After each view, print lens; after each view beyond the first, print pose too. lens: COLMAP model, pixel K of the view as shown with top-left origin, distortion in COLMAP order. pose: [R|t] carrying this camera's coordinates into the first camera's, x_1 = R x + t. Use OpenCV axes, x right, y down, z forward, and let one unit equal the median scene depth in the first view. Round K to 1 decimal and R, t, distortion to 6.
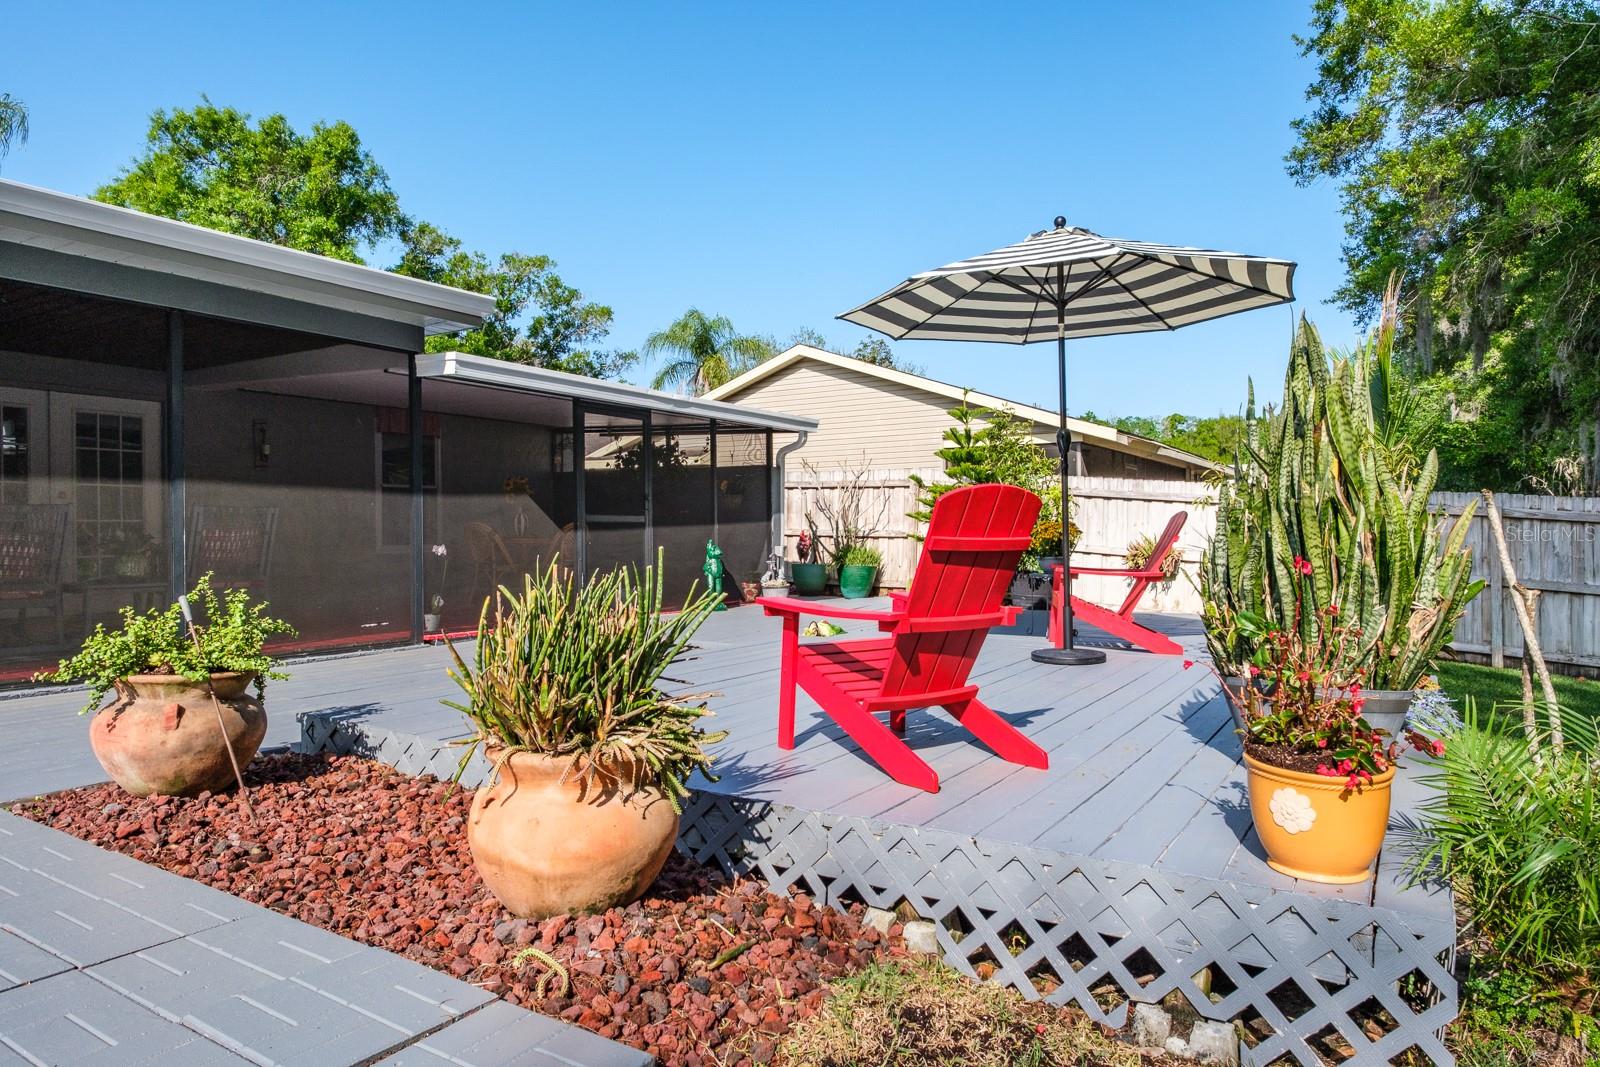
lens RADIAL K [[989.8, 0, 803.2], [0, 989.8, 529.9], [0, 0, 1]] dist [-0.010498, 0.005738]
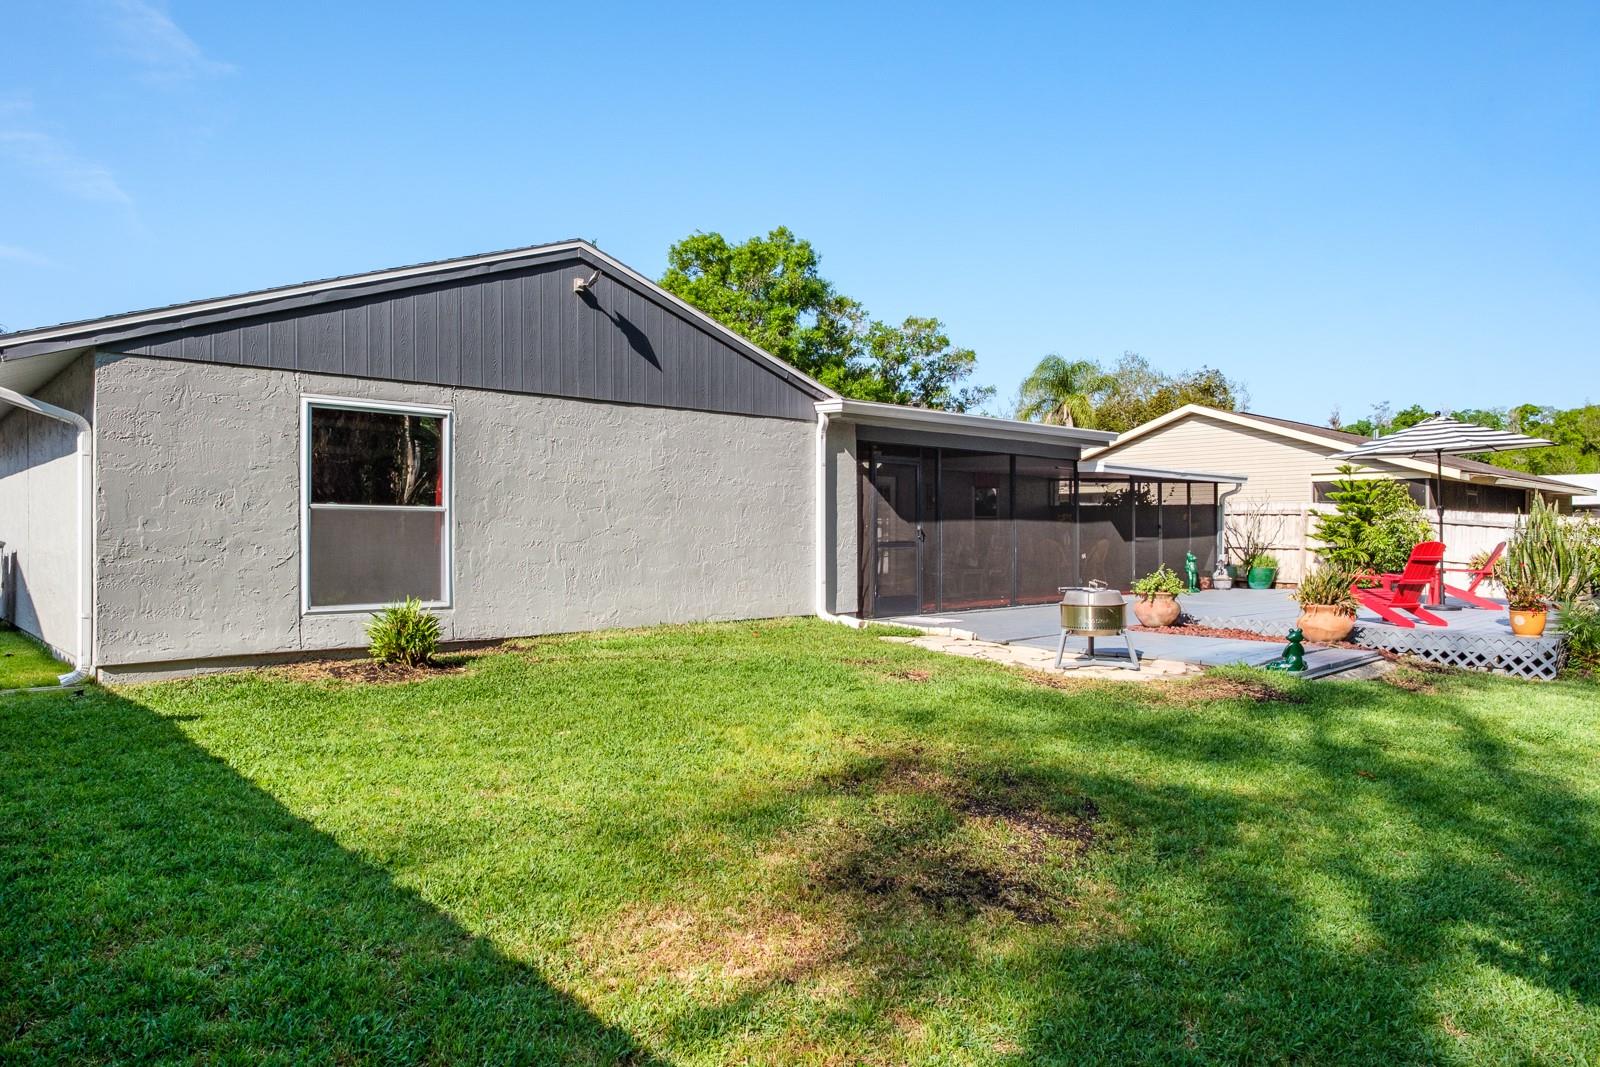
lens RADIAL K [[989.8, 0, 793.9], [0, 989.8, 533.4], [0, 0, 1]] dist [-0.010498, 0.005738]
pose [[0.961267, 0.004911, -0.275576, -0.241477], [-0.004660, 0.999988, 0.001567, -0.016436], [0.275580, -0.000223, 0.961278, -0.707342]]
